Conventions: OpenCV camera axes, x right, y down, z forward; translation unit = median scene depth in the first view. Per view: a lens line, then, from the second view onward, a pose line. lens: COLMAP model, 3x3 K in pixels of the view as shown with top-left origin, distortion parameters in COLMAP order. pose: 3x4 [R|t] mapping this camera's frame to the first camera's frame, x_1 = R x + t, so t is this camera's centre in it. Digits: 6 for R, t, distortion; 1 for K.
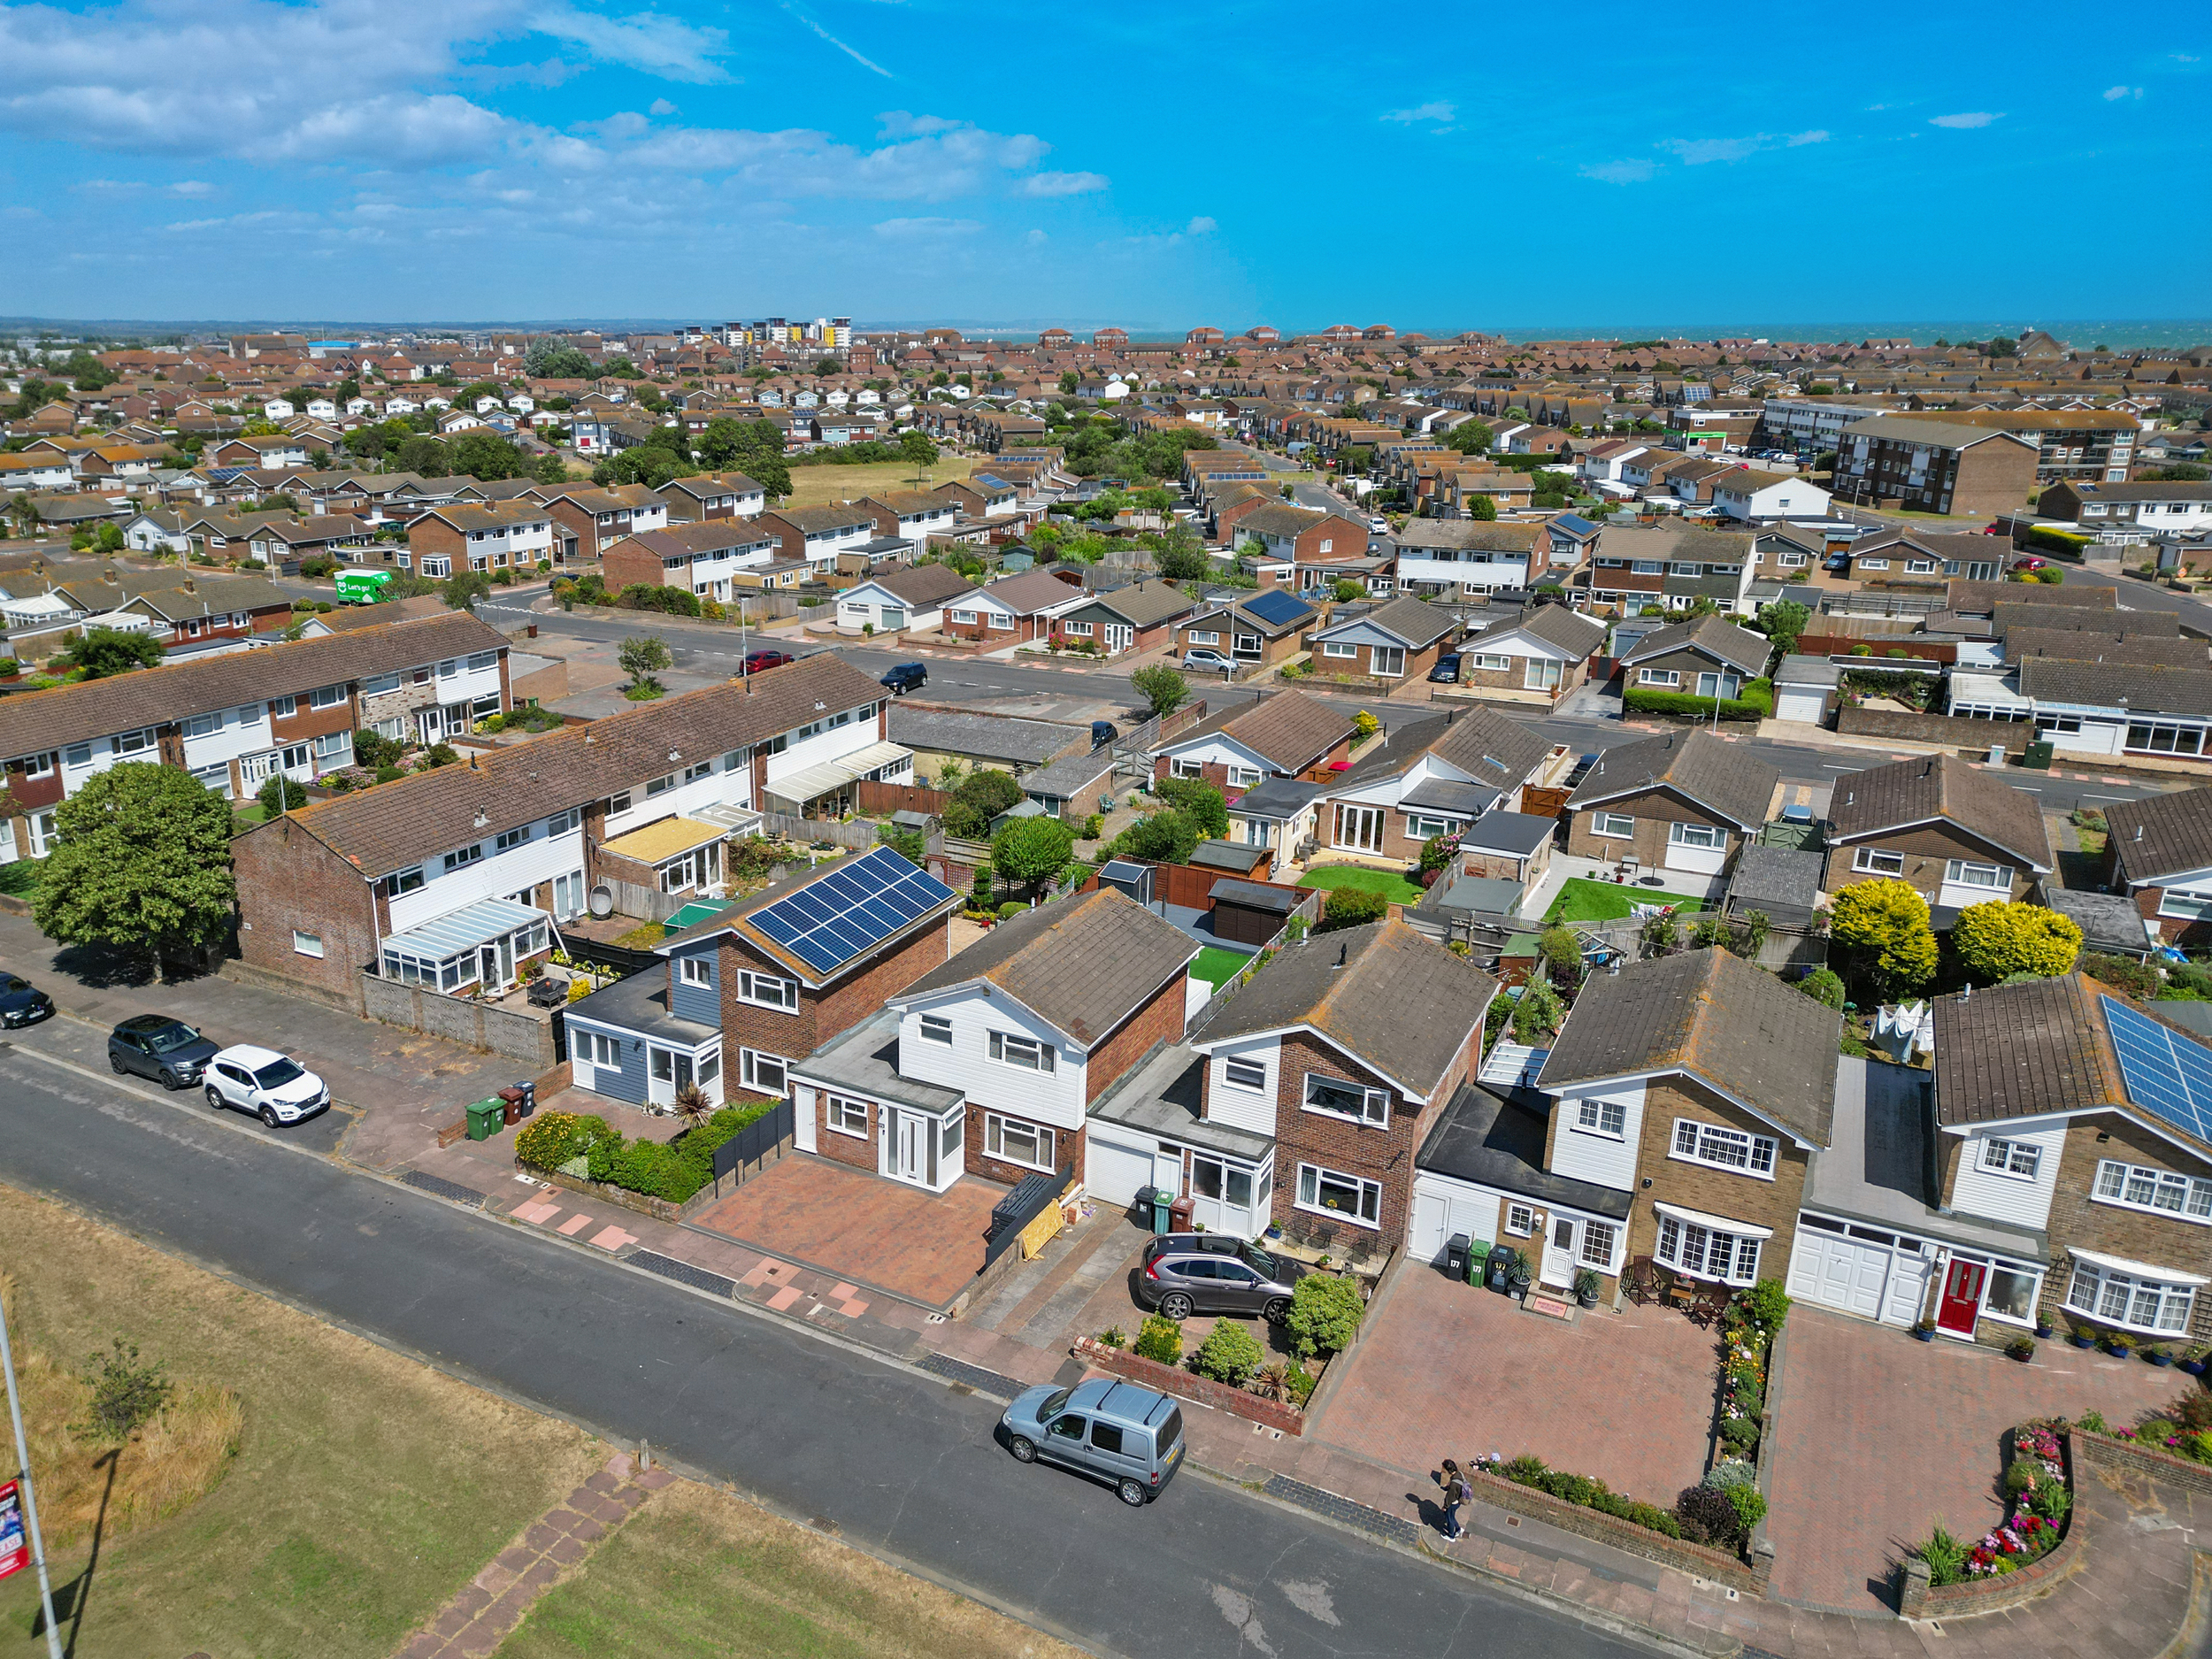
lens RADIAL K [[1548.5, 0, 1037.3], [0, 1548.5, 835.4], [0, 0, 1]] dist [0.099002, -0.089276]
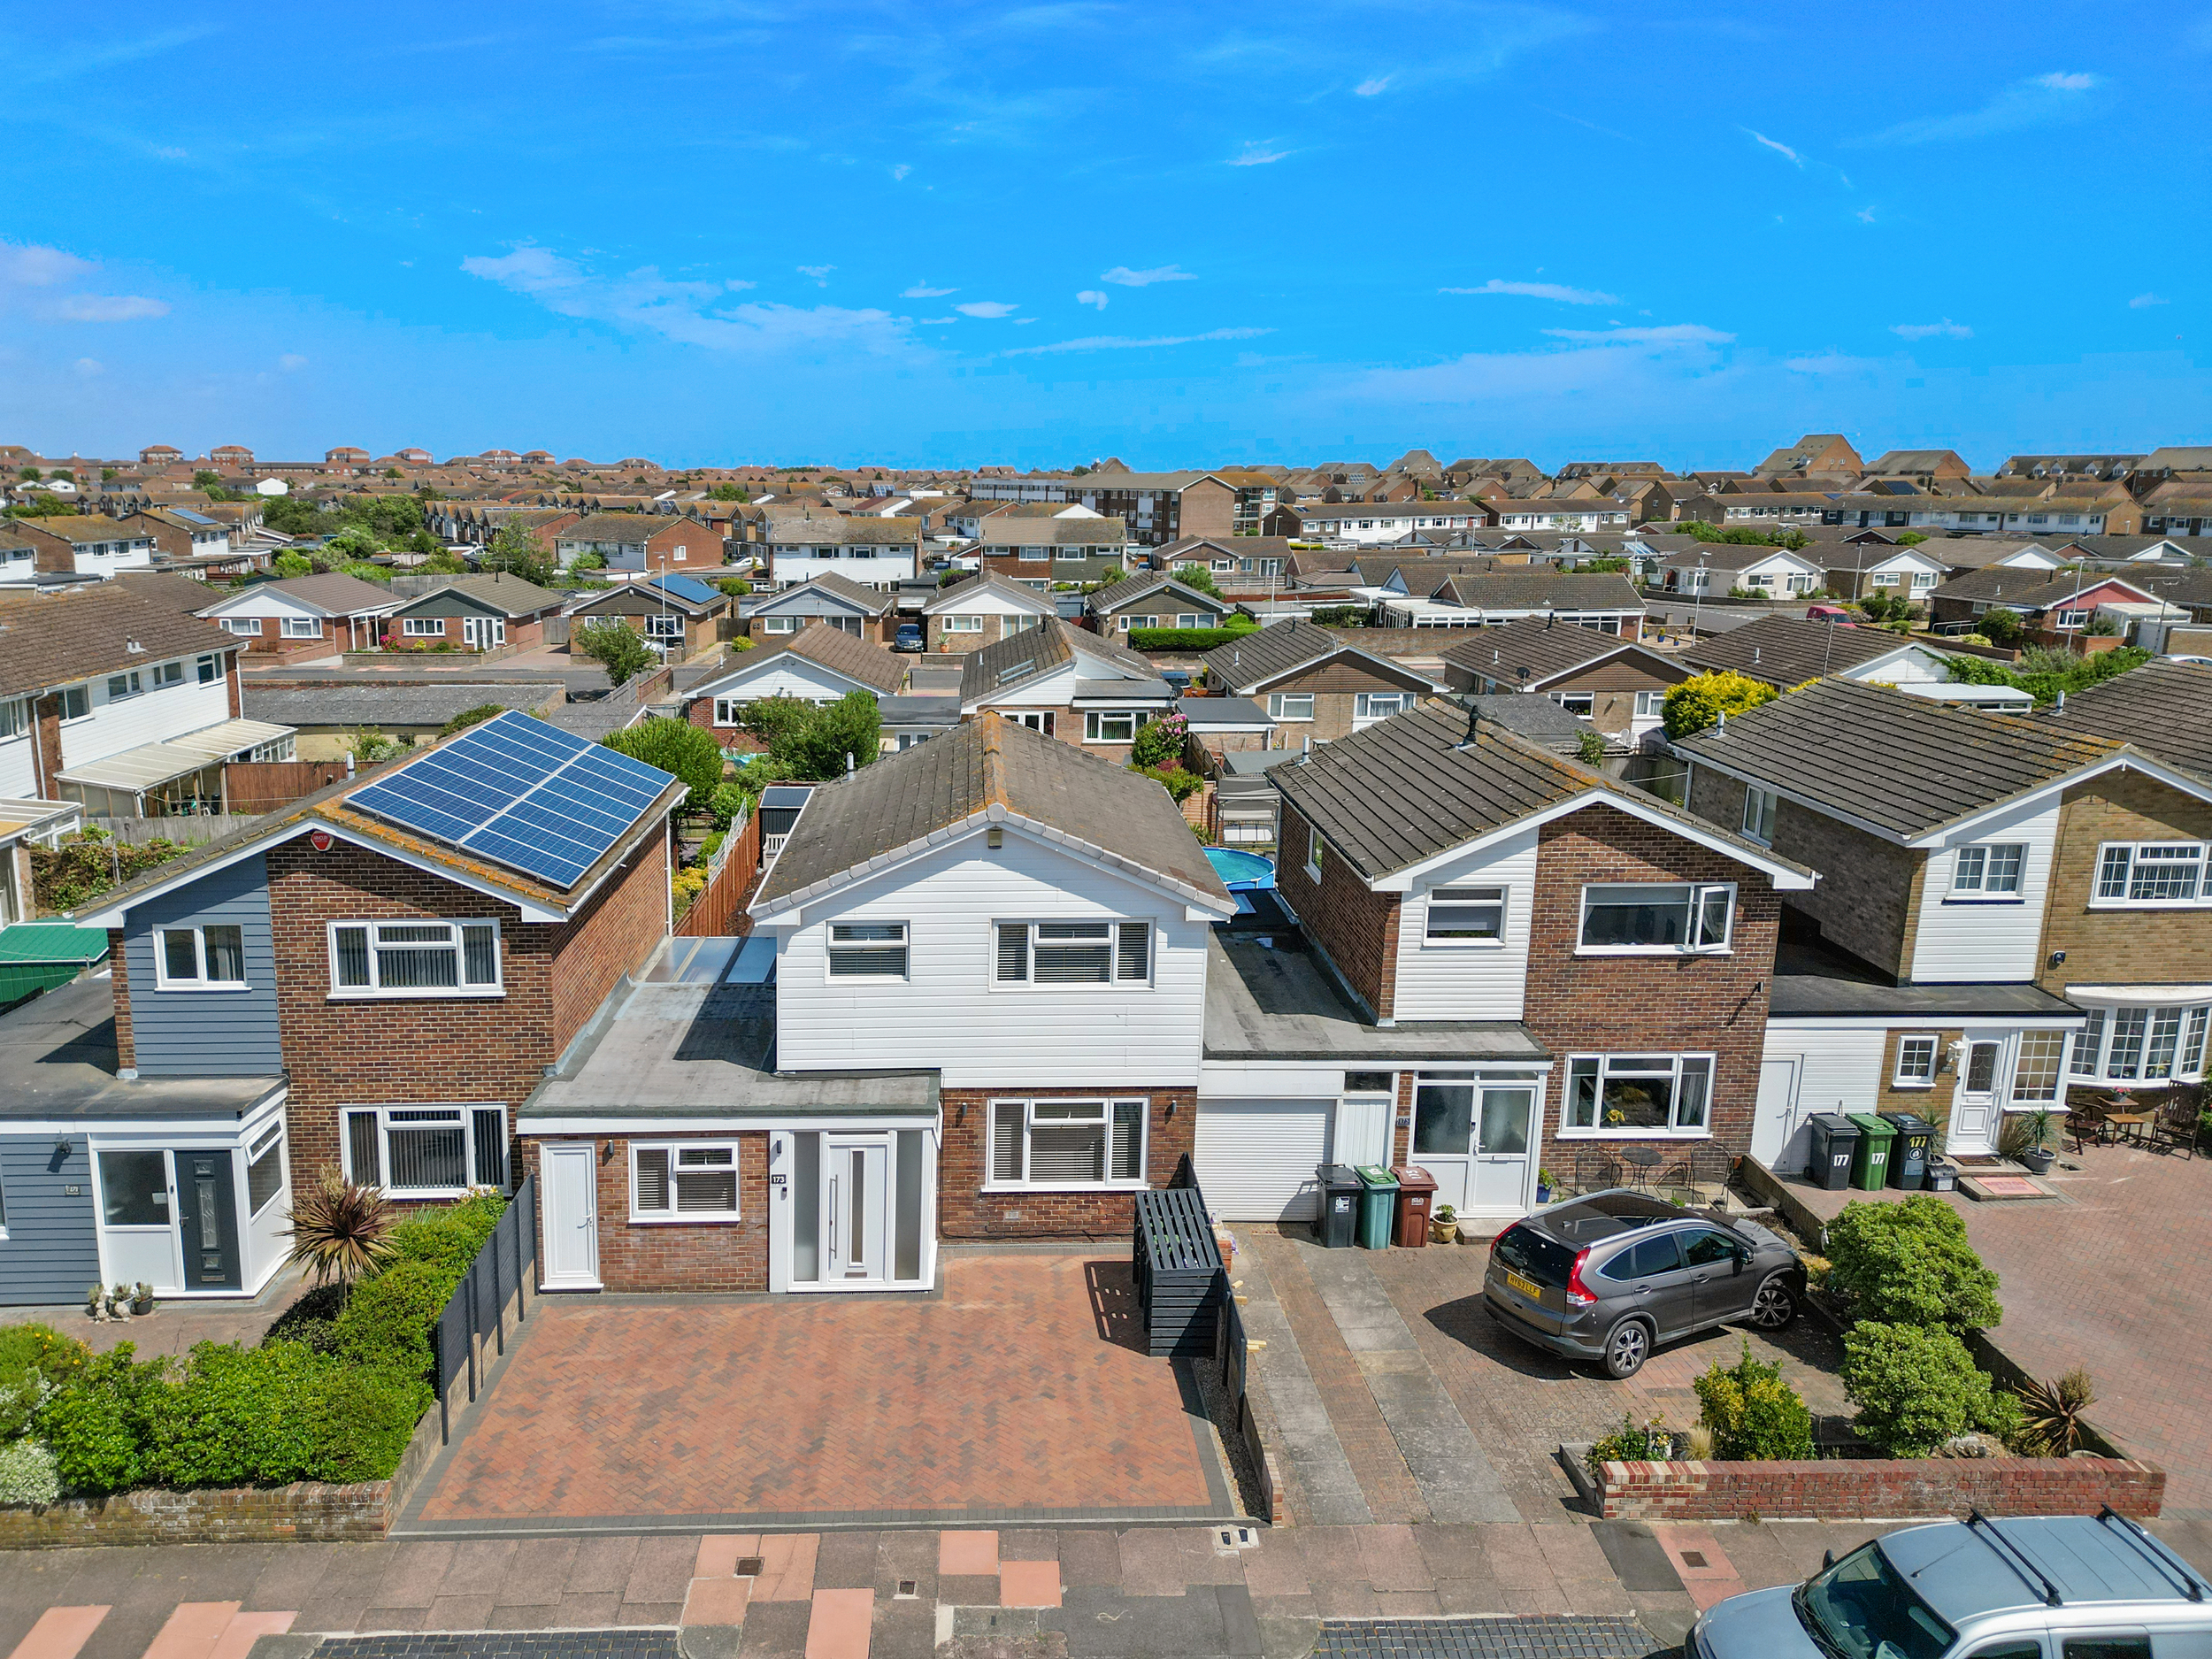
lens RADIAL K [[1521.8, 0, 1044.4], [0, 1521.8, 812.1], [0, 0, 1]] dist [0.078204, -0.071013]
pose [[0.863596, -0.102536, 0.493649, -0.221936], [0.149432, 0.987164, -0.056375, 0.105456], [-0.481531, 0.122452, 0.867832, 0.501058]]
